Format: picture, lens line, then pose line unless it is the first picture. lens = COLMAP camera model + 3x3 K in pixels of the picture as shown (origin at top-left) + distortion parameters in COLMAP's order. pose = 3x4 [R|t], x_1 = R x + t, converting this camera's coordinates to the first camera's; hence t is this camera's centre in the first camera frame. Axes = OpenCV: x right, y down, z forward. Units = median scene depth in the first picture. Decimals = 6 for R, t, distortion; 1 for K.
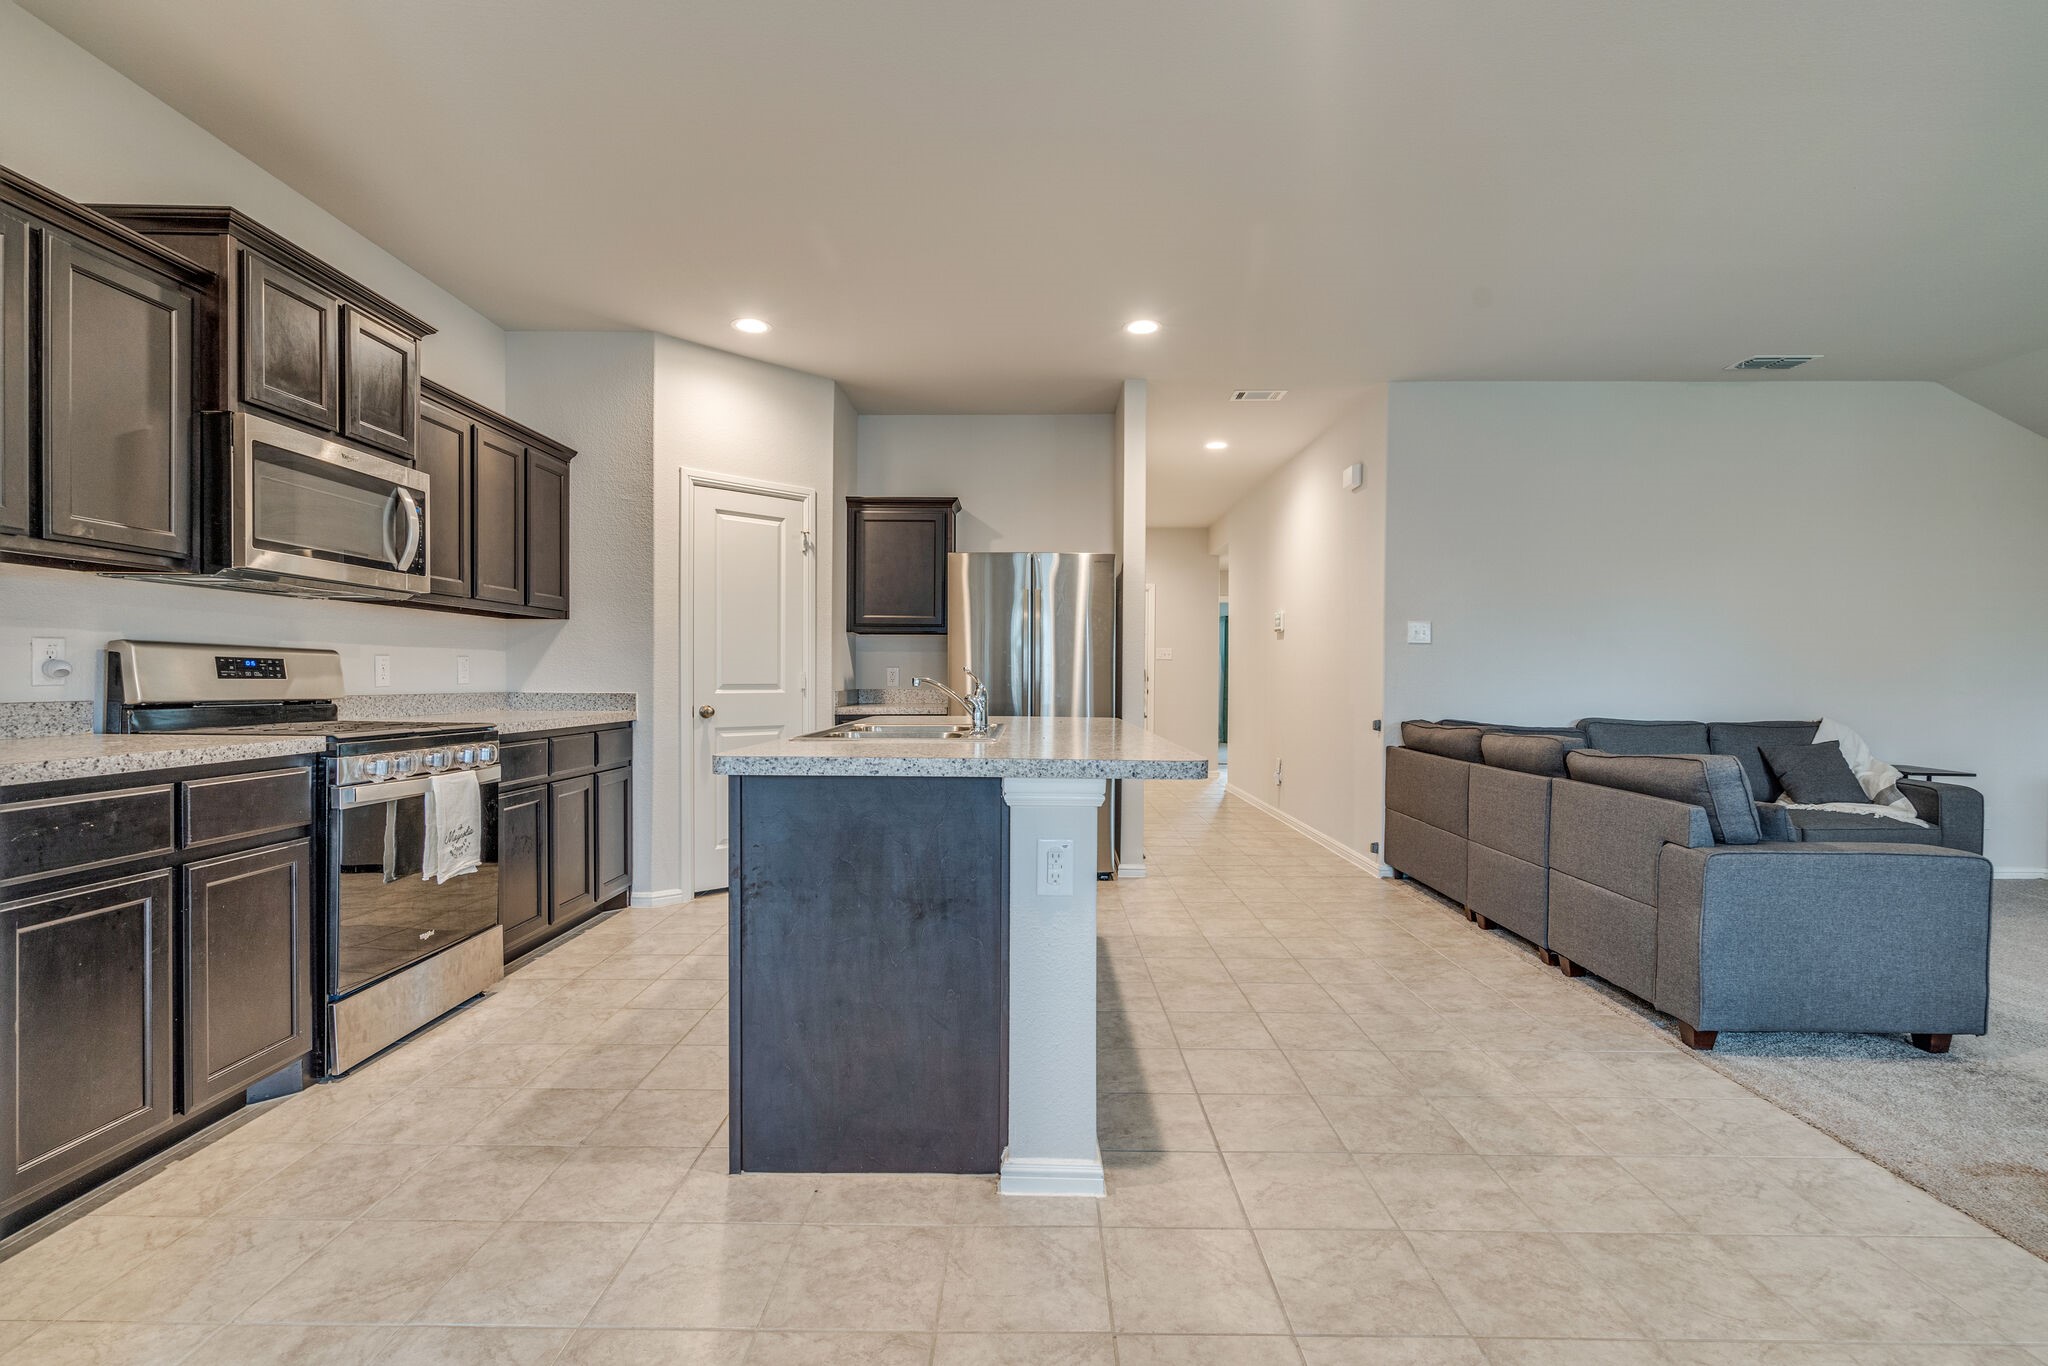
lens RADIAL K [[926.4, 0, 1024.9], [0, 926.4, 687.8], [0, 0, 1]] dist [-0.007827, 0.003178]
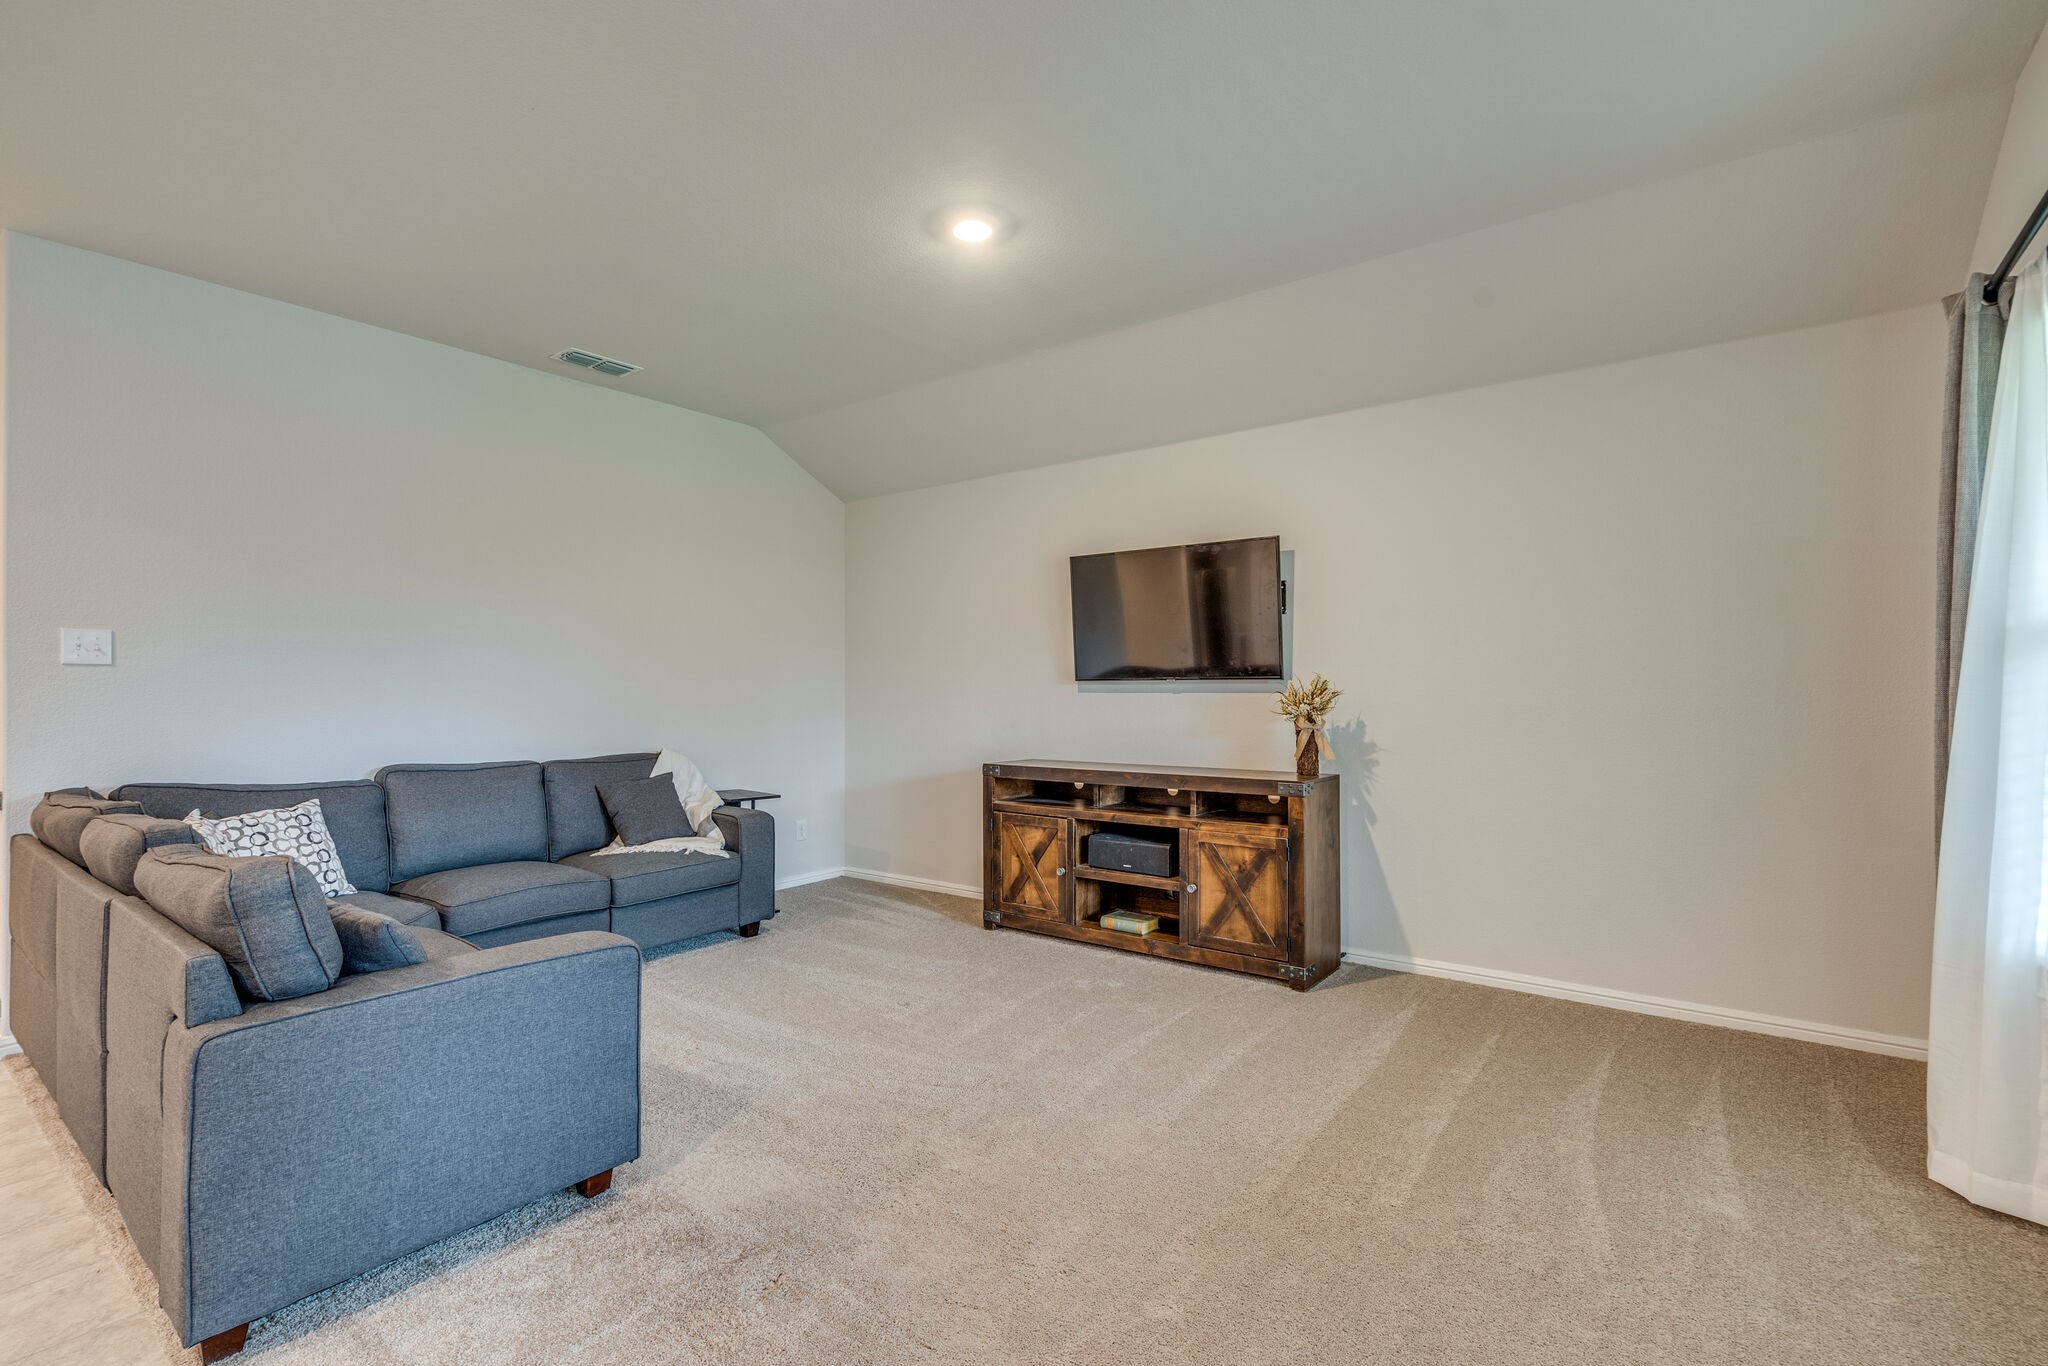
lens RADIAL K [[926.4, 0, 1018.8], [0, 926.4, 696.2], [0, 0, 1]] dist [-0.007827, 0.003178]
pose [[0.597857, -0.010033, 0.801540, 0.498839], [0.018282, 0.999832, -0.001121, -0.023845], [-0.801394, 0.015324, 0.597940, 0.194979]]
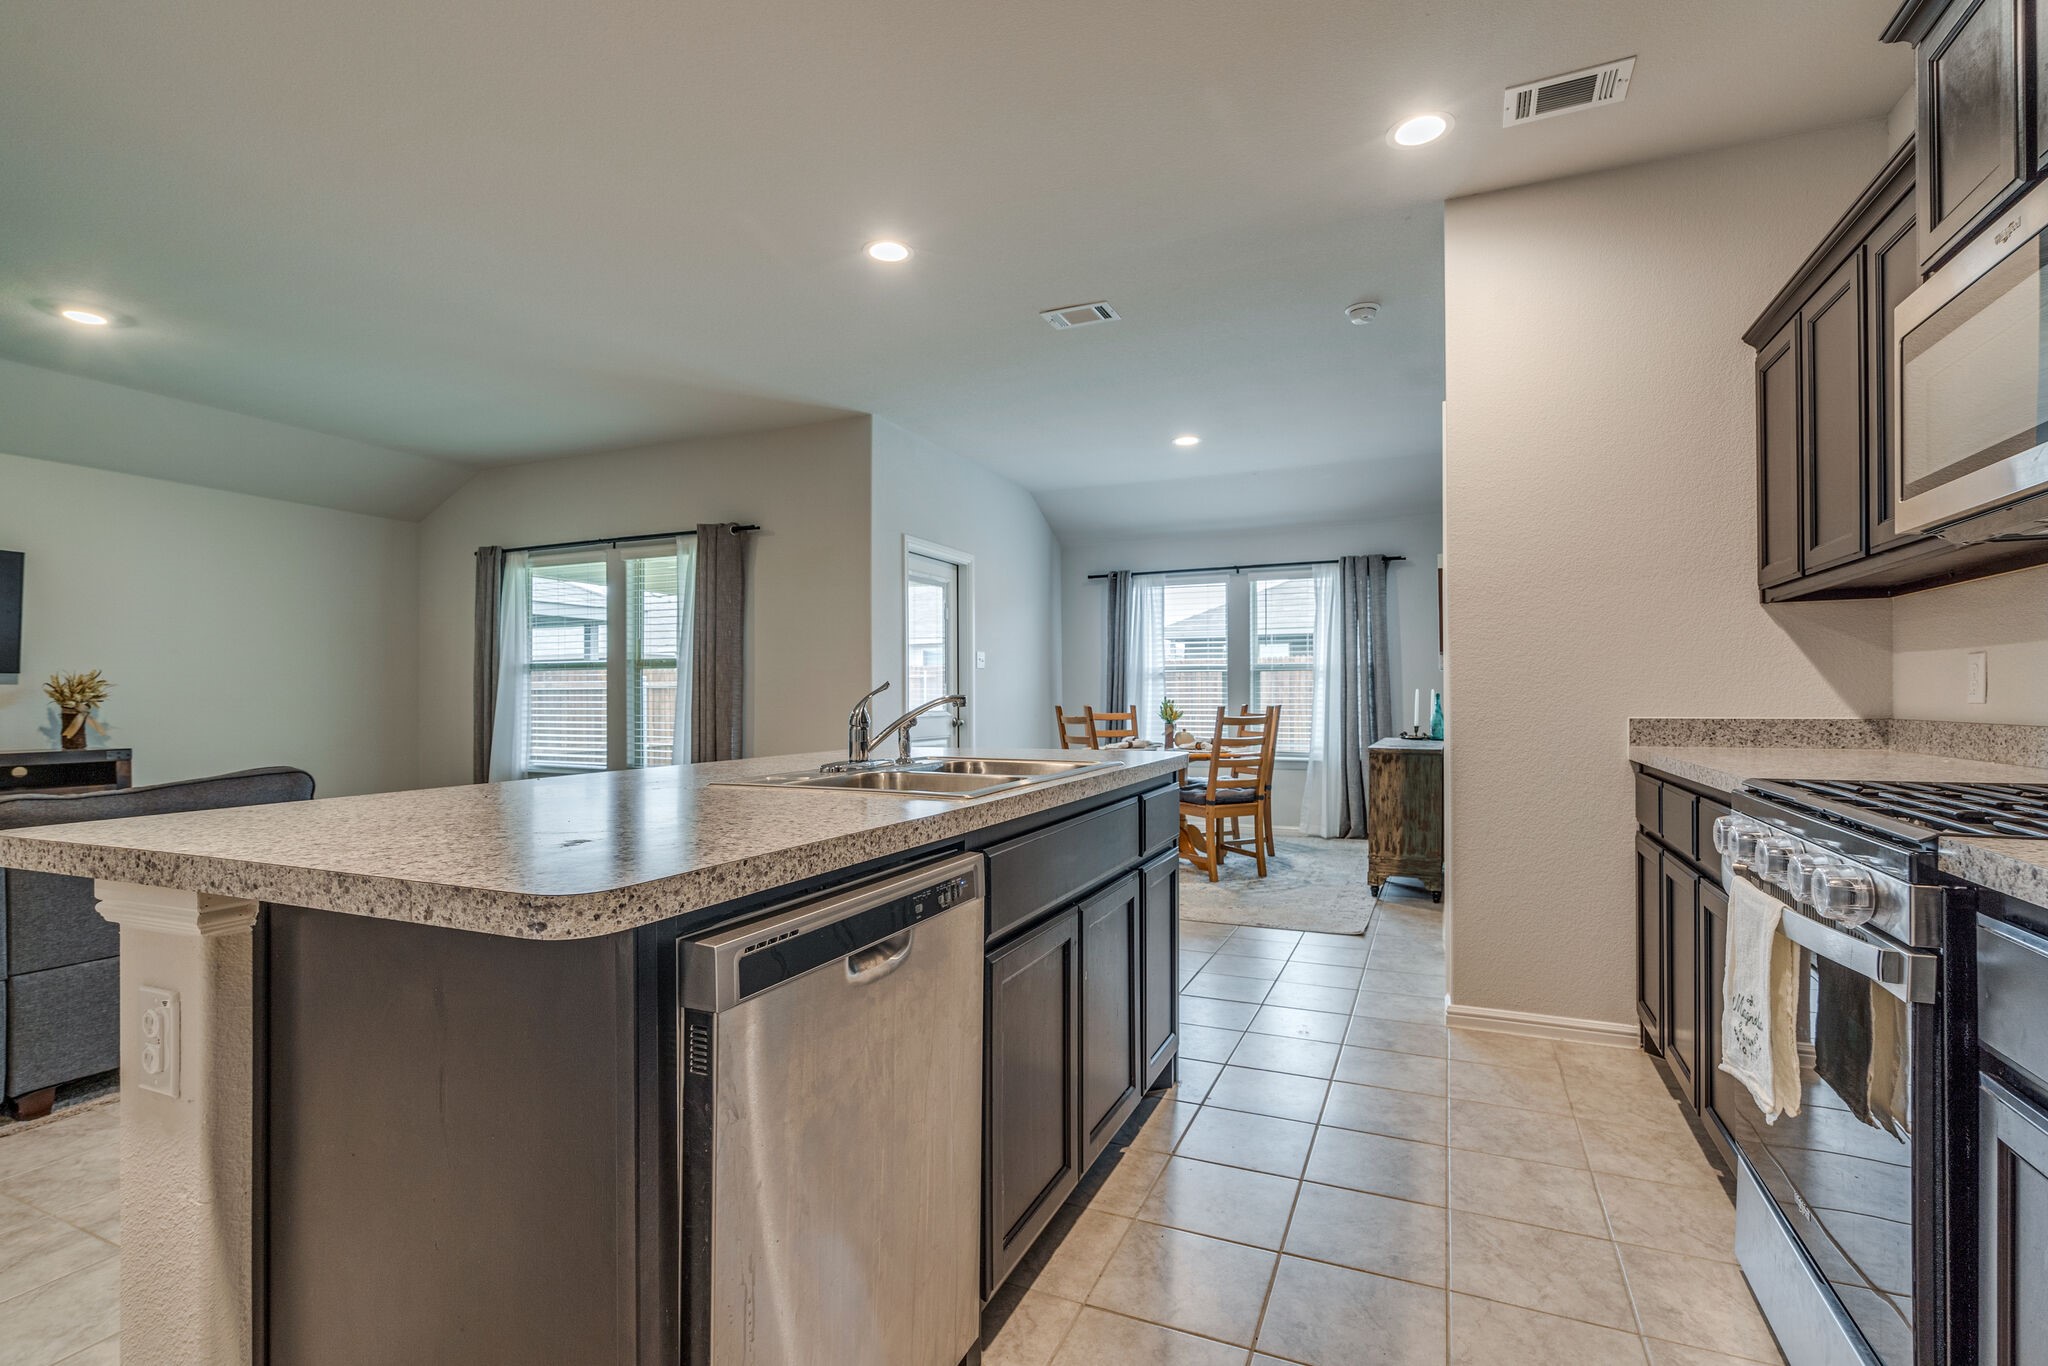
lens RADIAL K [[945.5, 0, 1030.5], [0, 945.5, 696.1], [0, 0, 1]] dist [-0.005604, 0.002854]
pose [[-0.921374, -0.002129, 0.388671, -0.419661], [0.003532, 0.999898, 0.013852, -0.018982], [-0.388660, 0.014136, -0.921273, 1.500094]]
